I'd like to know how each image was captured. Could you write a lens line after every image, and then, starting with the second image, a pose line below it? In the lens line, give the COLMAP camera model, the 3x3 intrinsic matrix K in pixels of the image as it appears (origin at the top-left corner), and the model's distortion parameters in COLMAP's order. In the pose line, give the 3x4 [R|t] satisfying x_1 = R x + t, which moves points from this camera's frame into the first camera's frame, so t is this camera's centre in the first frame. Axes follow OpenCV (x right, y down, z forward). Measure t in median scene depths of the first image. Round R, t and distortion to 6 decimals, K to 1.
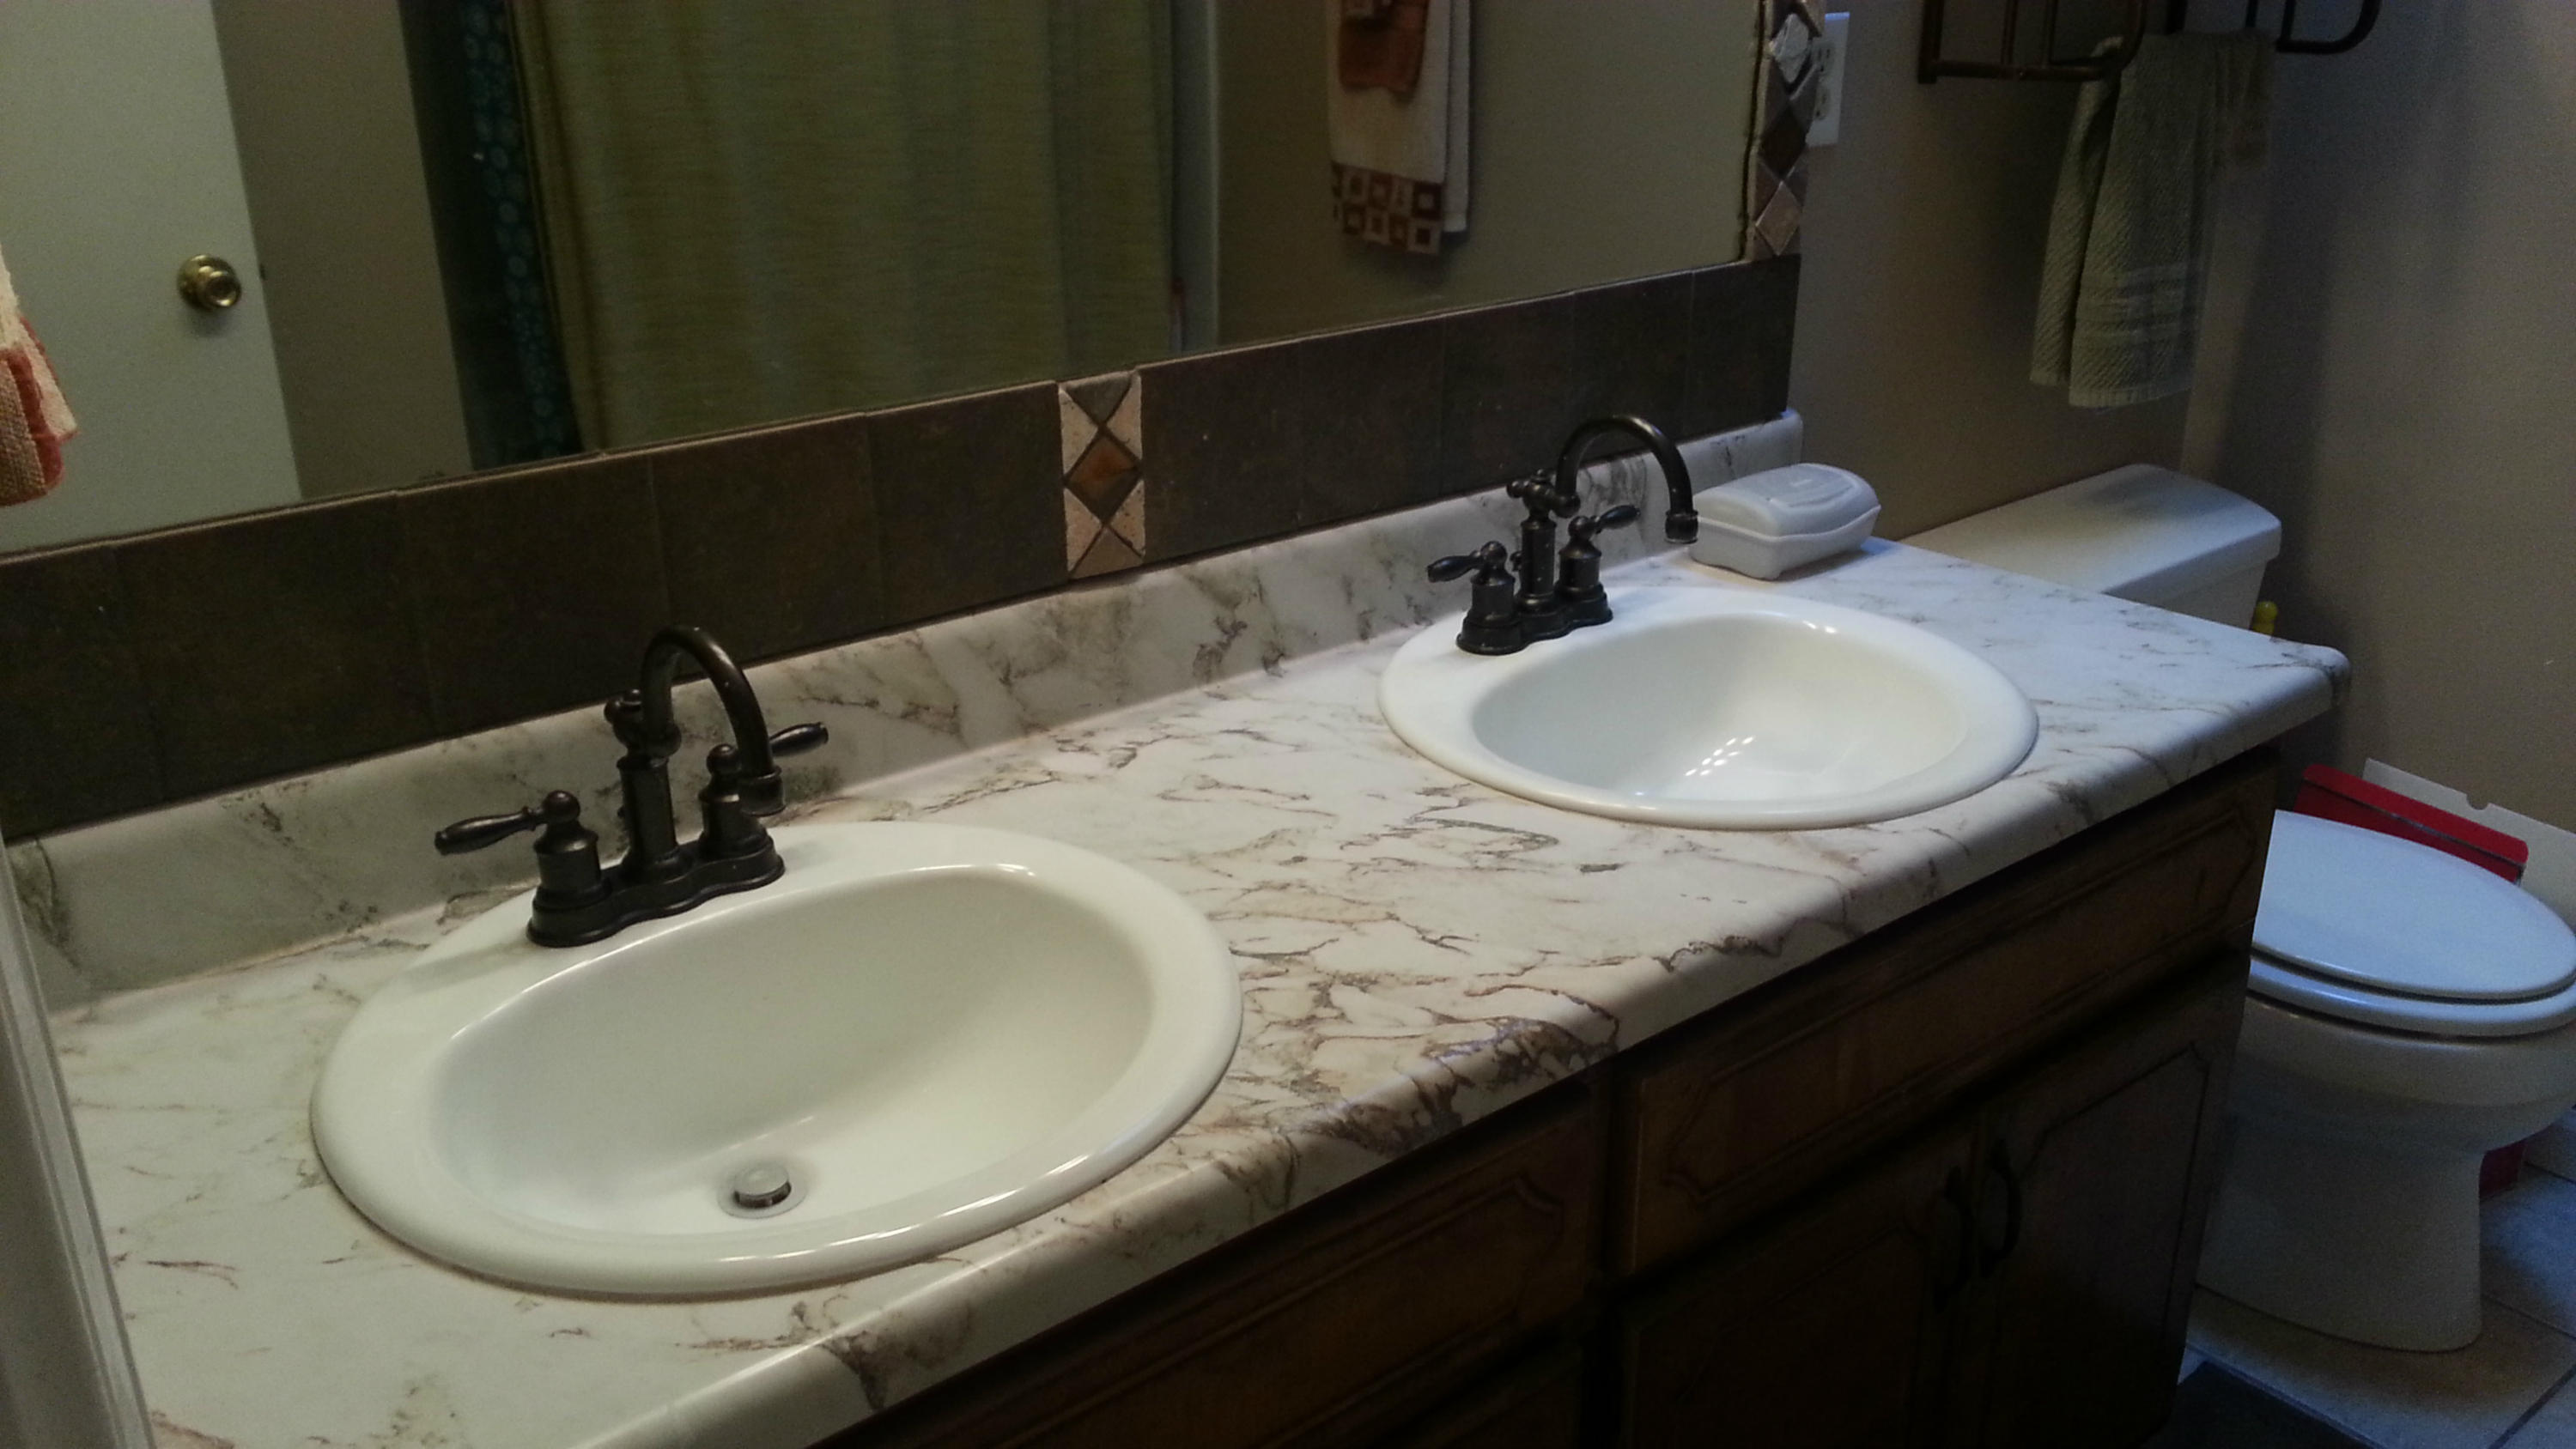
lens RADIAL K [[2093.5, 0, 1280.5], [0, 2093.5, 711.8], [0, 0, 1]] dist [0.114148, -0.193337]
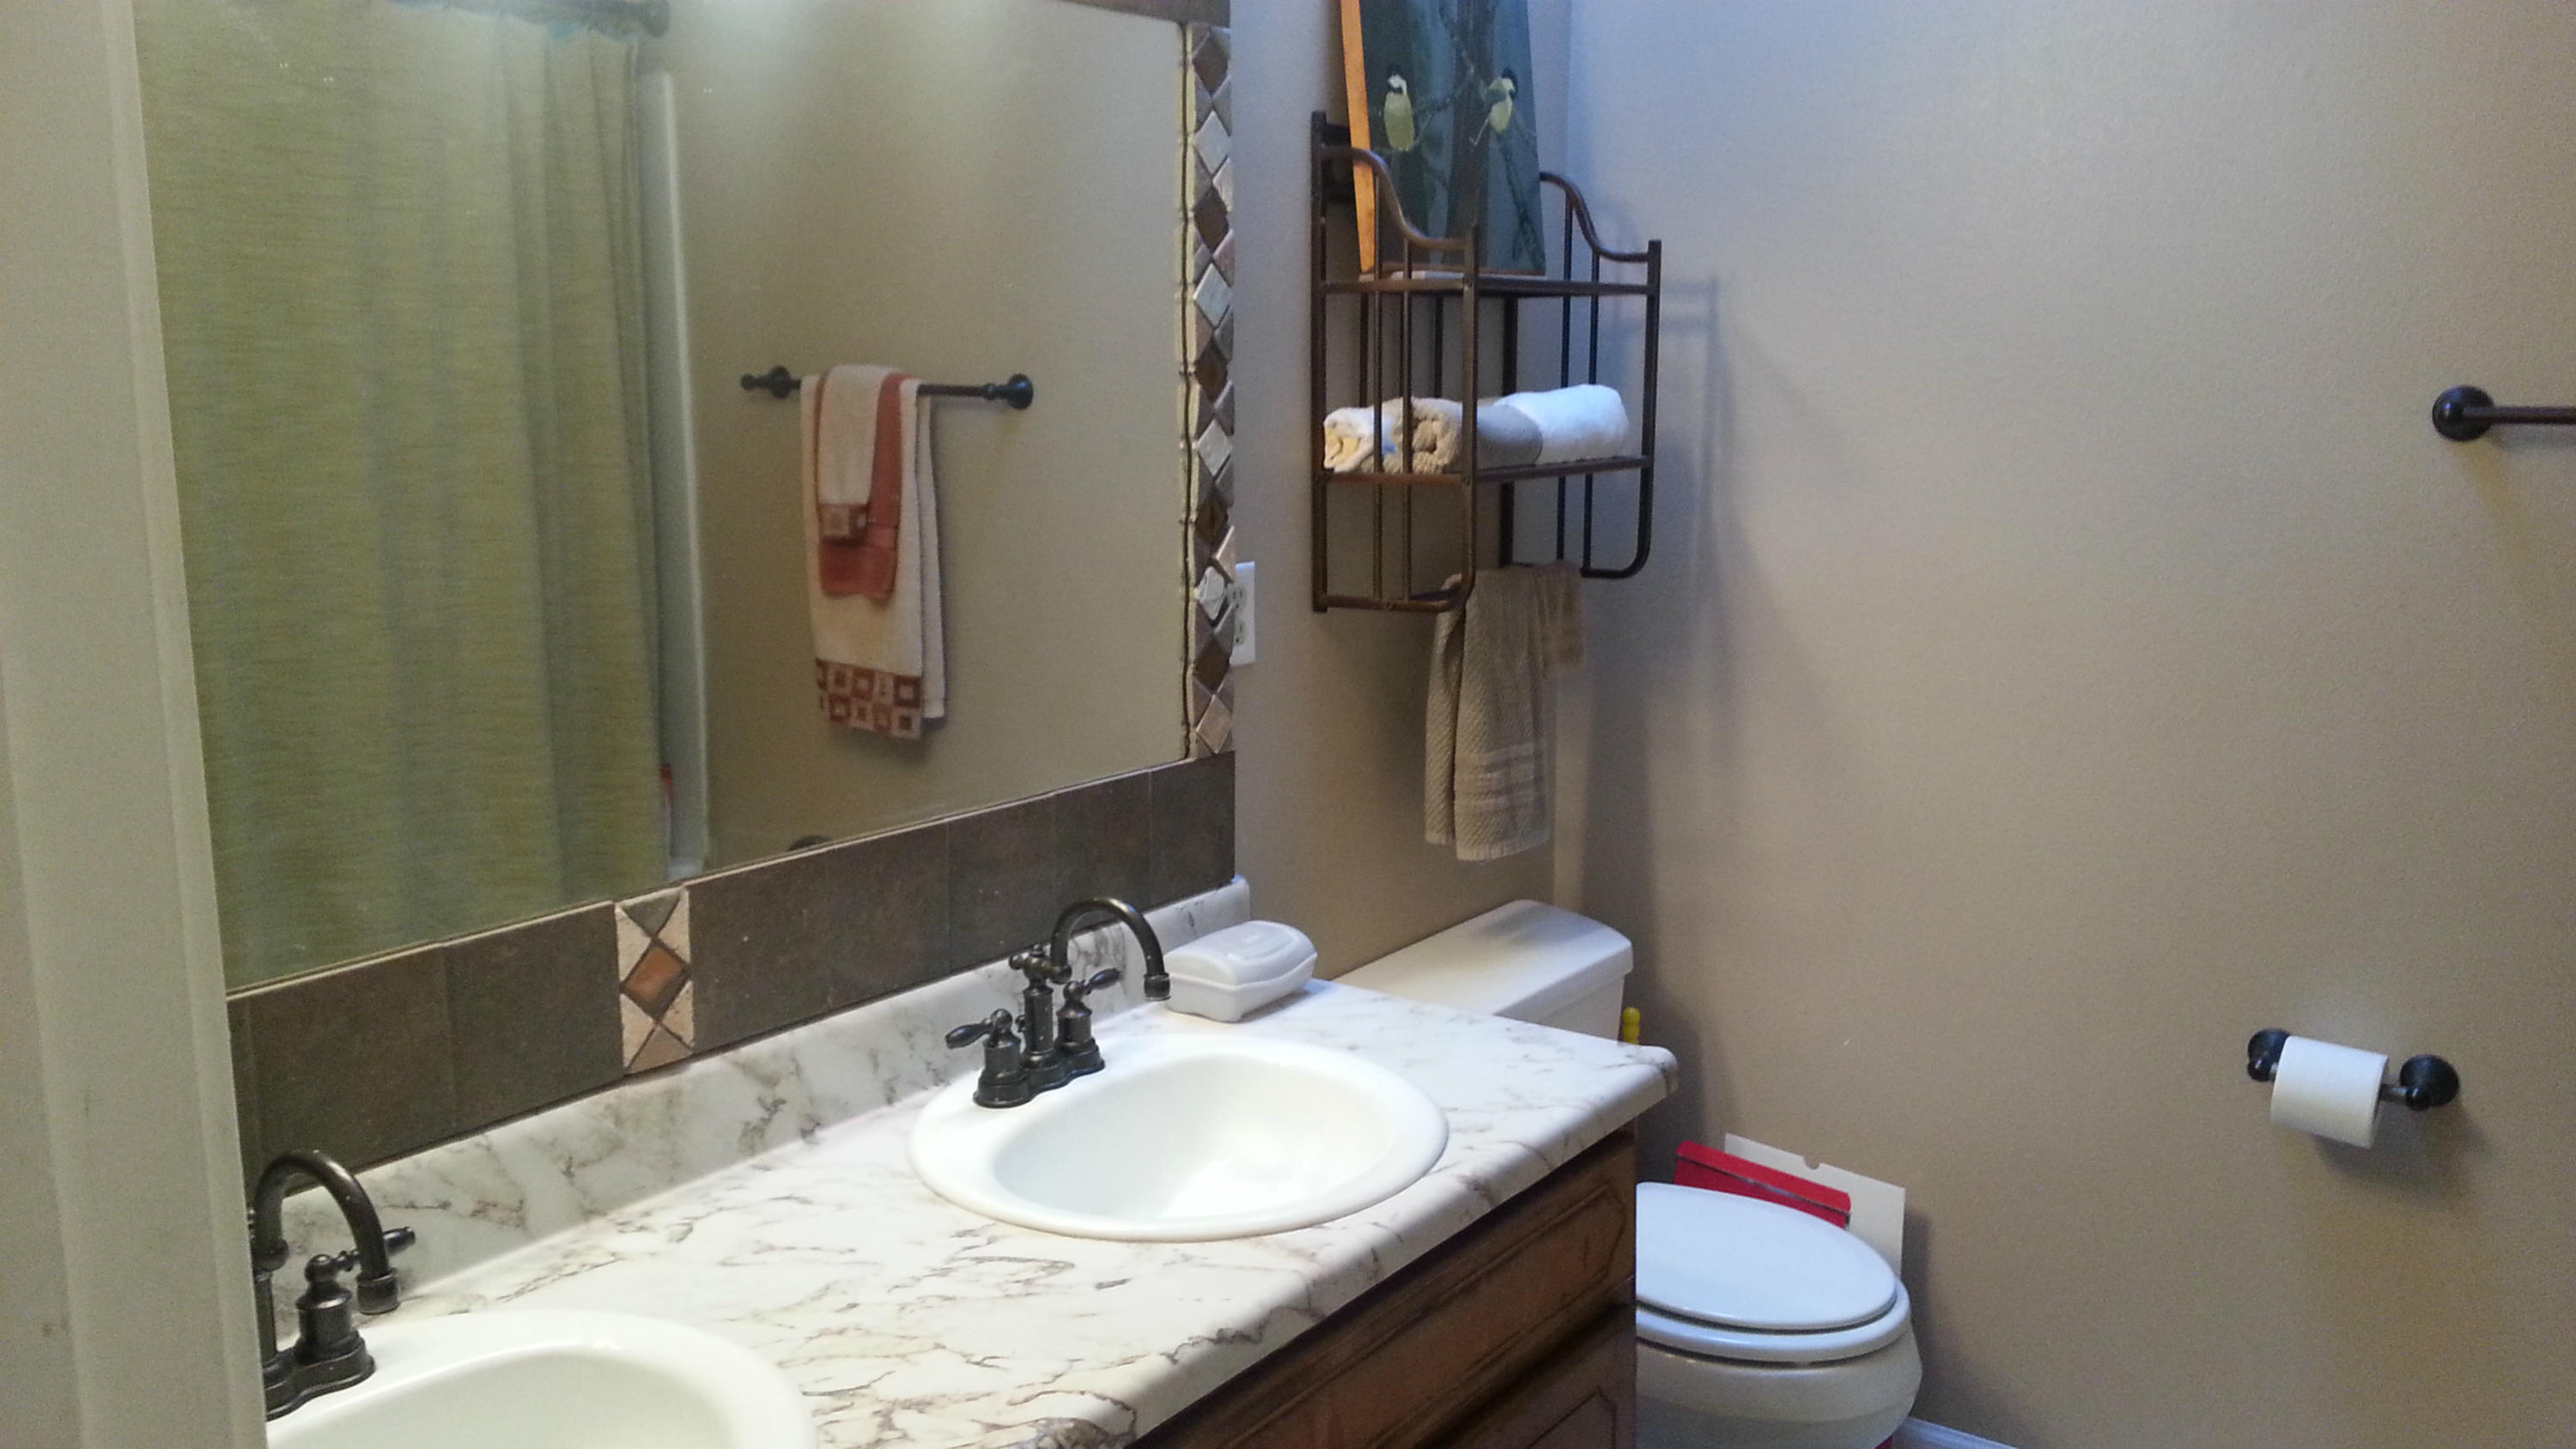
lens RADIAL K [[2093.5, 0, 1280.5], [0, 2093.5, 711.8], [0, 0, 1]] dist [0.114148, -0.193337]
pose [[0.967681, -0.037176, 0.249421, -0.035850], [0.087727, 0.976922, -0.194747, -0.001263], [-0.236426, 0.210334, 0.948611, -0.195771]]
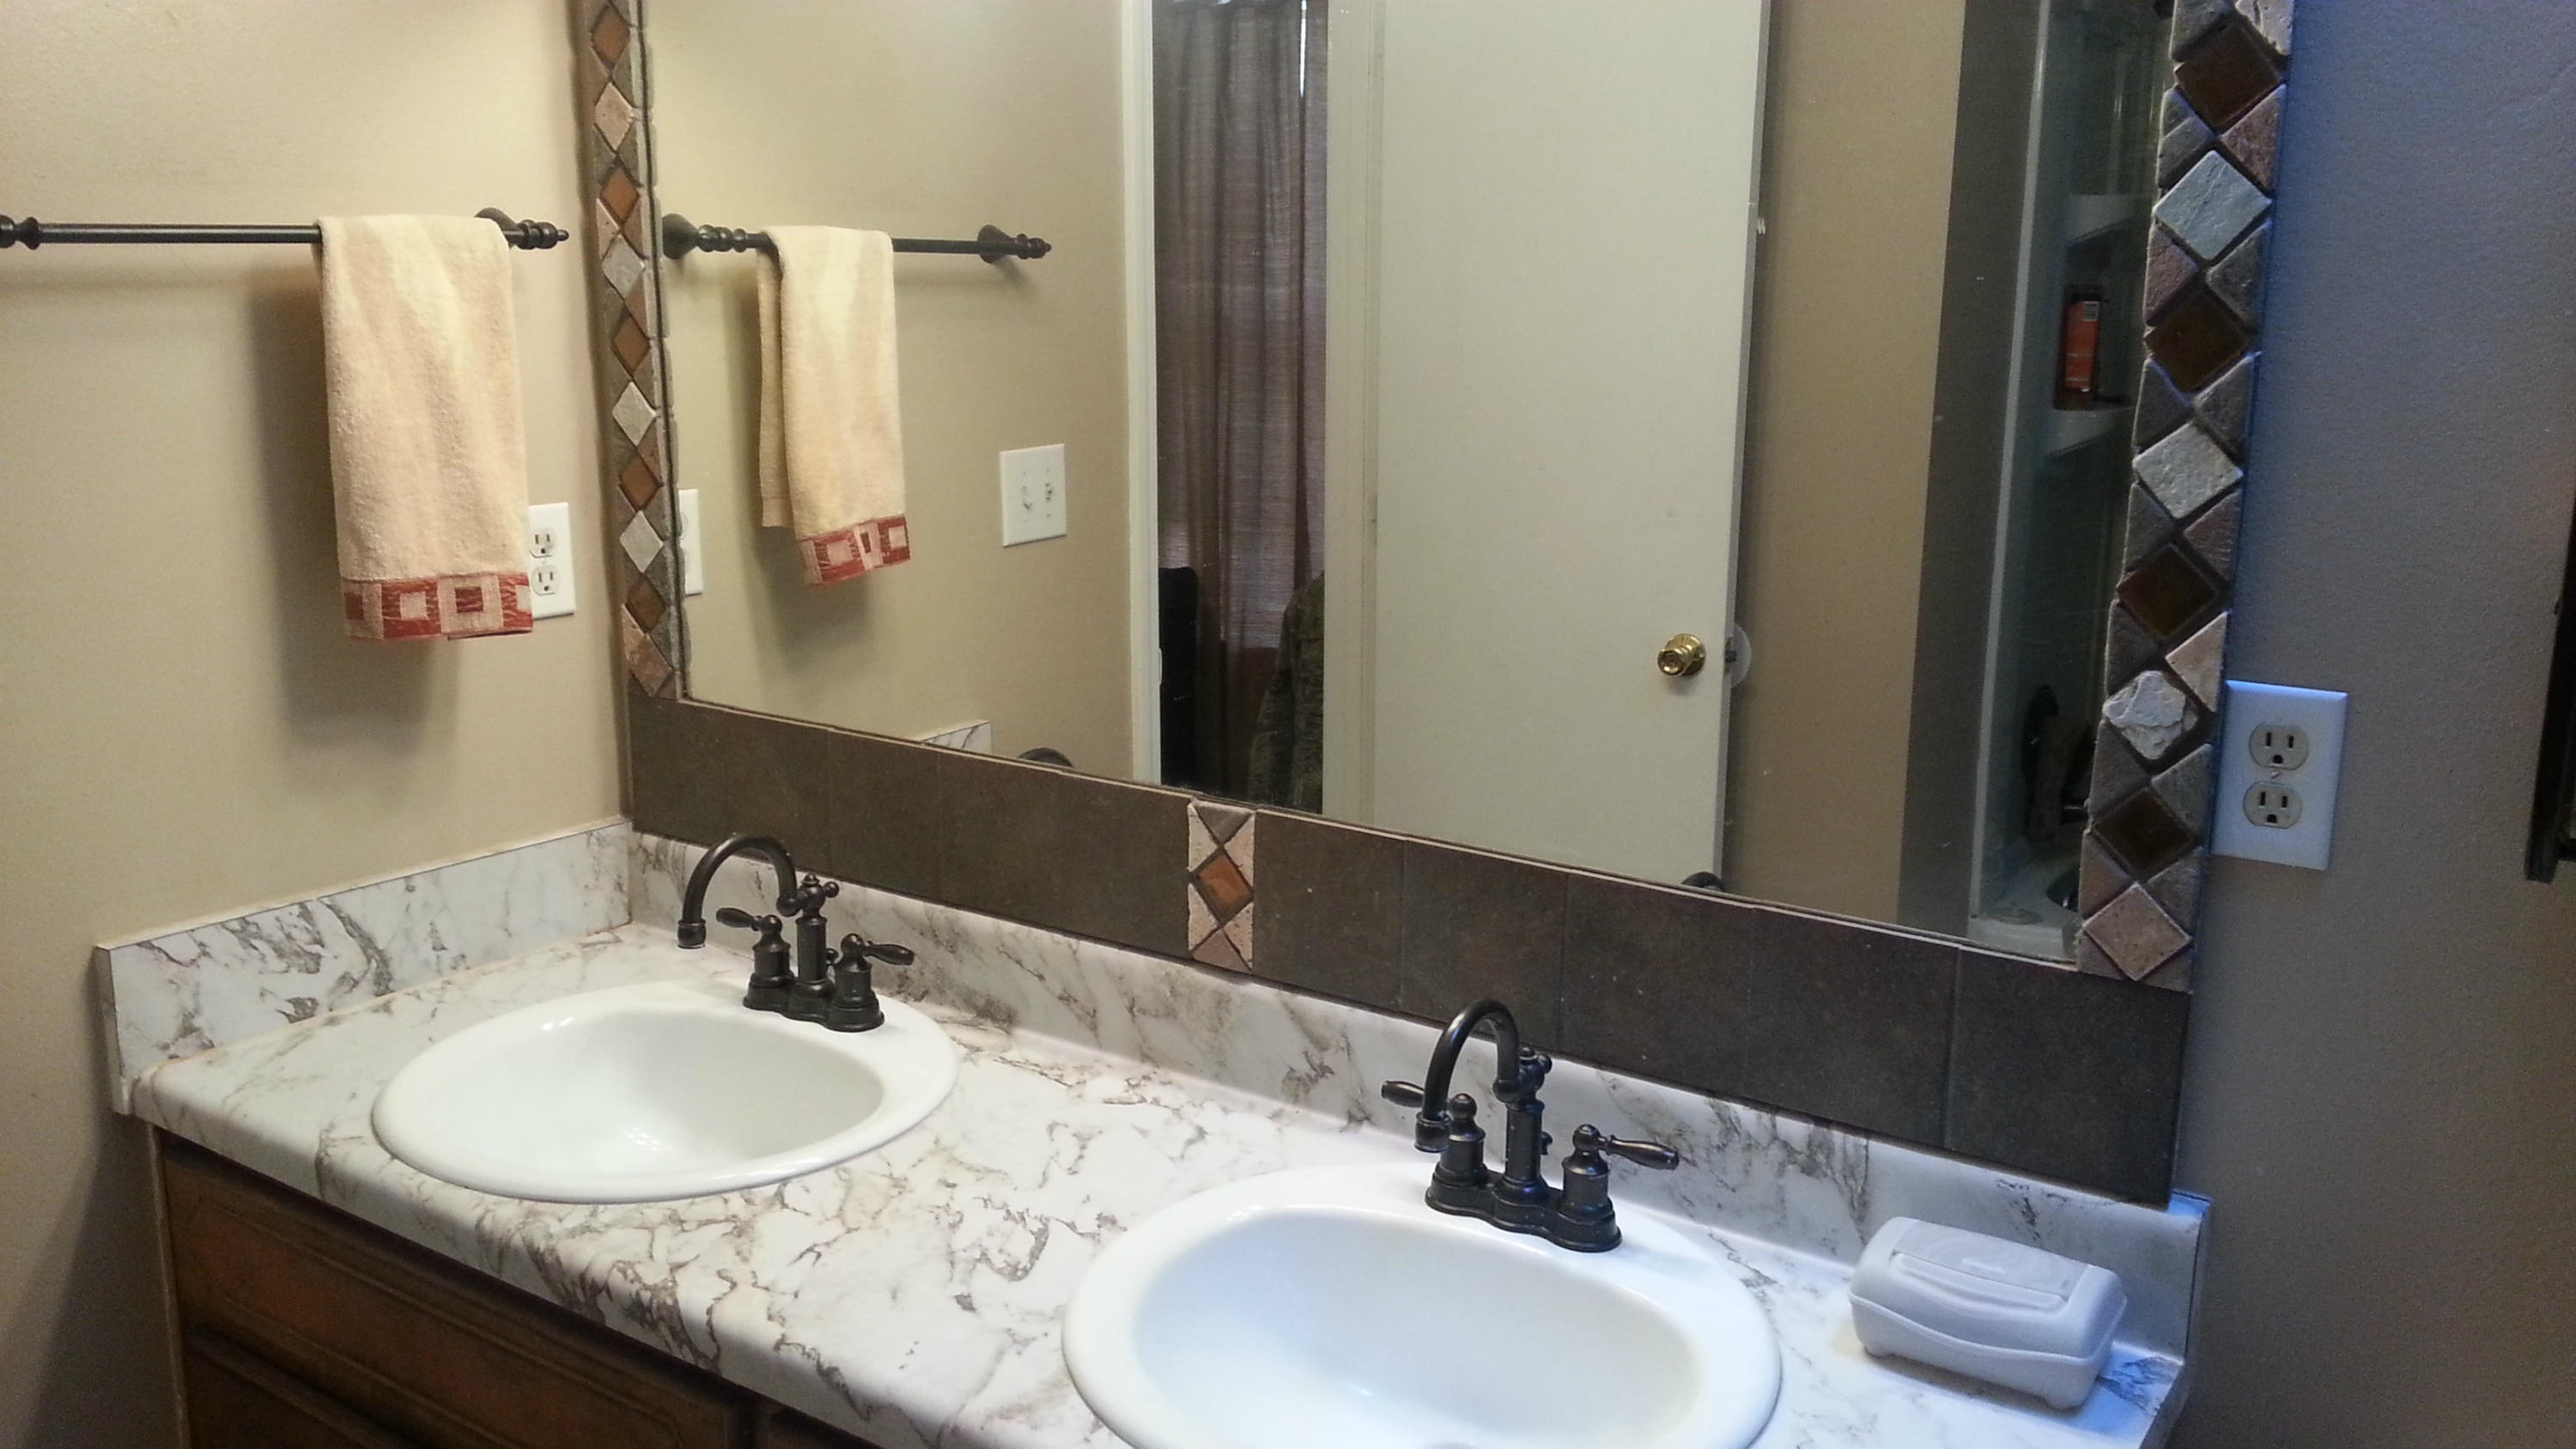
lens RADIAL K [[2093.5, 0, 1280.5], [0, 2093.5, 711.8], [0, 0, 1]] dist [0.114148, -0.193337]
pose [[0.290002, 0.216406, -0.932238, 0.994904], [-0.366158, 0.925073, 0.100838, -0.328734], [0.884210, 0.312103, 0.347512, 0.564173]]
